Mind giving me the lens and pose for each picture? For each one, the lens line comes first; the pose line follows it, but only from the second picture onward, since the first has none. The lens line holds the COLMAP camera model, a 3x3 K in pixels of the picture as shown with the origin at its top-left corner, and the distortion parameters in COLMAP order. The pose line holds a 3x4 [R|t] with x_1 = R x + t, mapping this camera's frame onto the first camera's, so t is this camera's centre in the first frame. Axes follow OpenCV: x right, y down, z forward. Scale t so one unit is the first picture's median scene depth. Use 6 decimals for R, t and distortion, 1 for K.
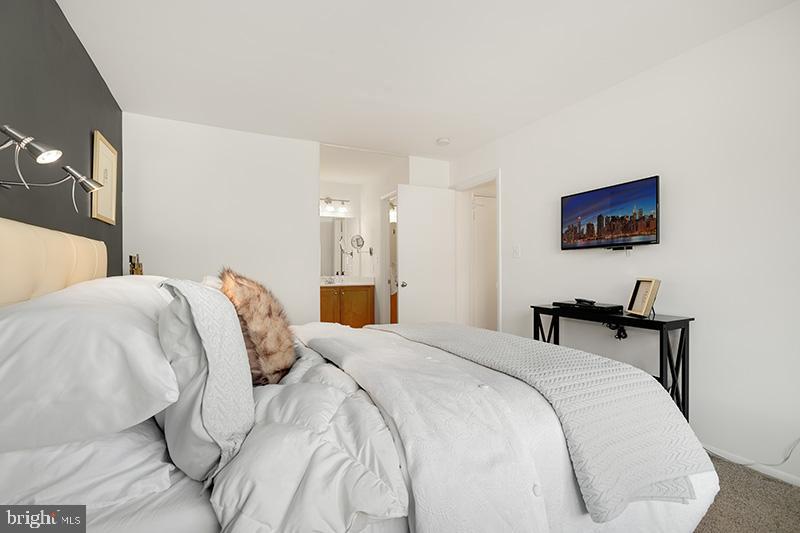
lens RADIAL K [[356.2, 0, 397.1], [0, 356.2, 267.2], [0, 0, 1]] dist [-0.001277, 0.000595]
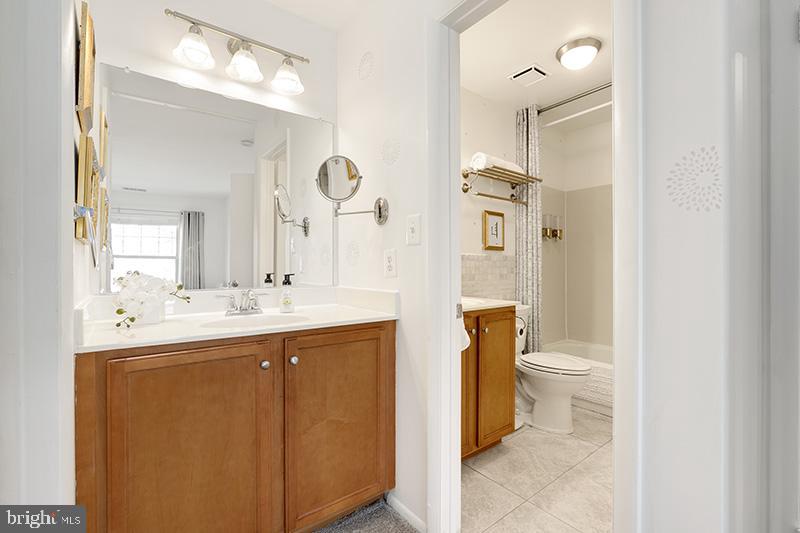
lens RADIAL K [[356.2, 0, 397.1], [0, 356.2, 267.2], [0, 0, 1]] dist [-0.001277, 0.000595]
pose [[0.980334, 0.004783, 0.197290, -0.118777], [-0.006820, 0.999930, 0.009644, 0.002298], [-0.197230, -0.010800, 0.980298, 0.667035]]
